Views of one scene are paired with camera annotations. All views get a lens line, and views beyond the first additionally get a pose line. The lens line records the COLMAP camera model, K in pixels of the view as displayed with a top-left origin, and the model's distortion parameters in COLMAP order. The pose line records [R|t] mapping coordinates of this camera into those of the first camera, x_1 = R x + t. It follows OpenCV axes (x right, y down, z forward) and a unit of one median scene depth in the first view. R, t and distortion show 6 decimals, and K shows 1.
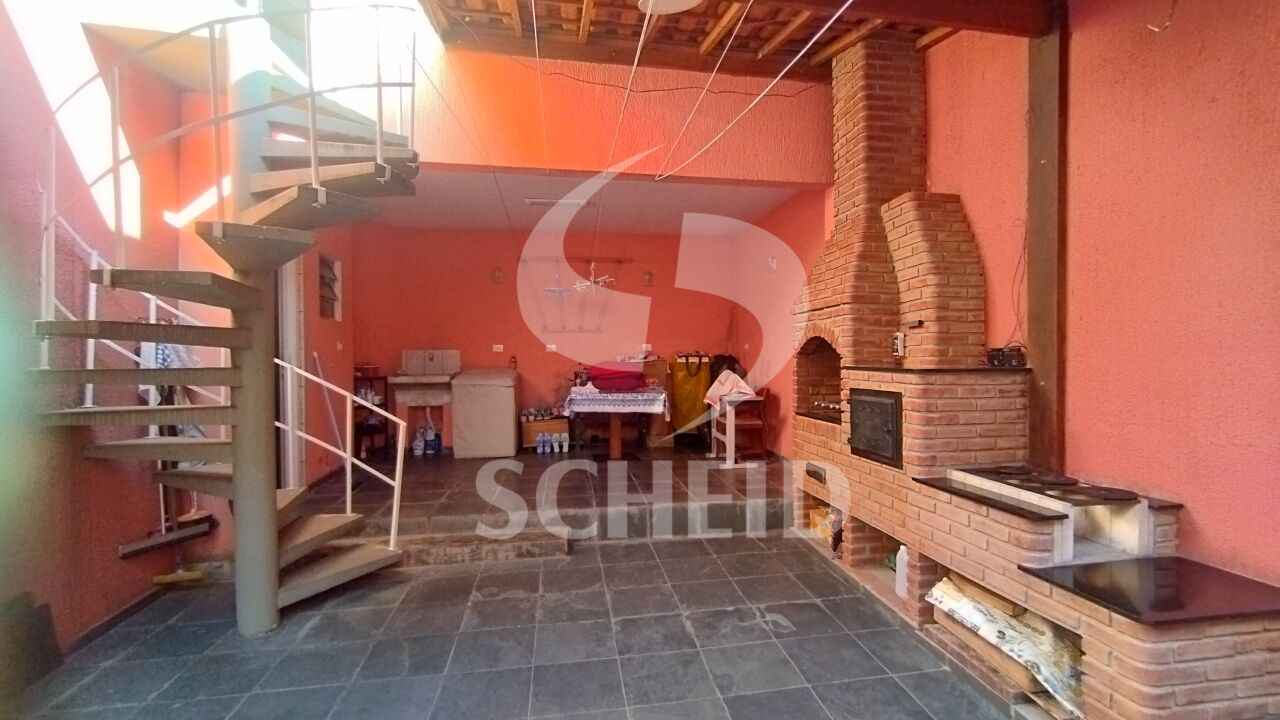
lens RADIAL K [[551.6, 0, 640.0], [0, 551.6, 360.0], [0, 0, 1]] dist [-0.000306, 0.000054]
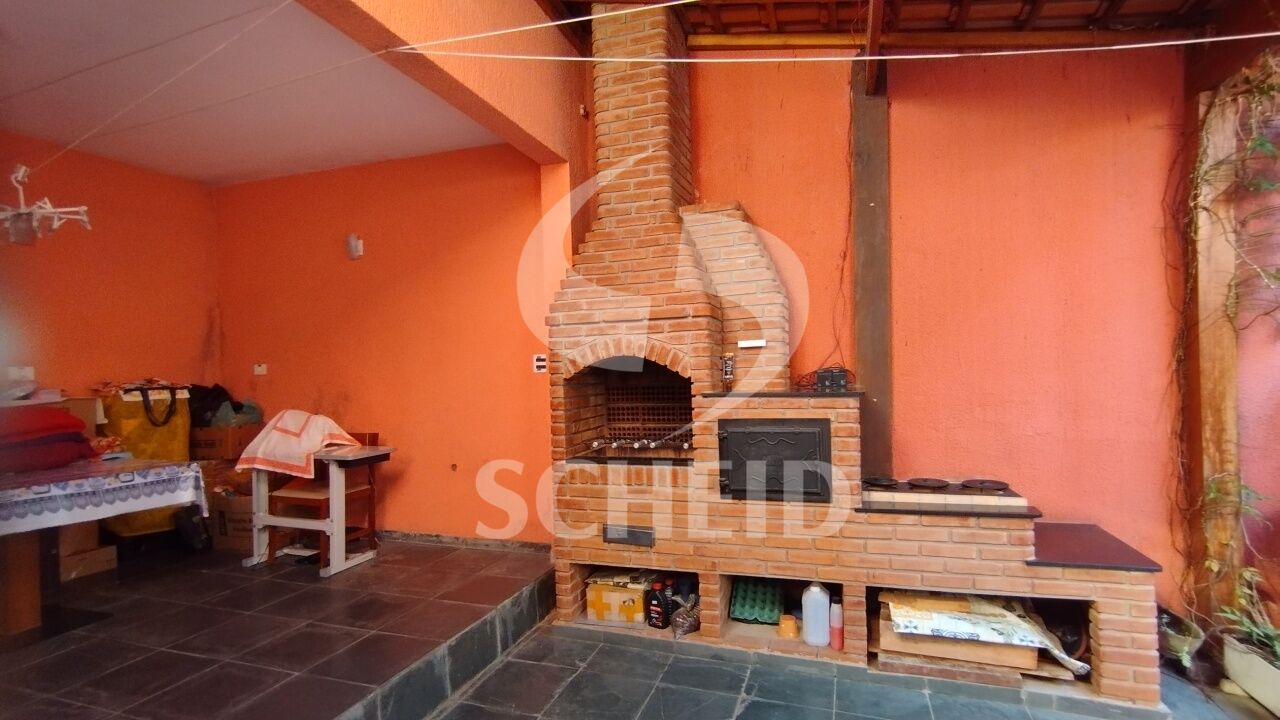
lens RADIAL K [[591.5, 0, 667.5], [0, 591.5, 365.8], [0, 0, 1]] dist [-0.001679, -0.000219]
pose [[0.458569, -0.002069, 0.888657, -0.425740], [0.027910, 0.999538, -0.012075, -0.019460], [-0.888221, 0.030339, 0.458414, 0.641755]]
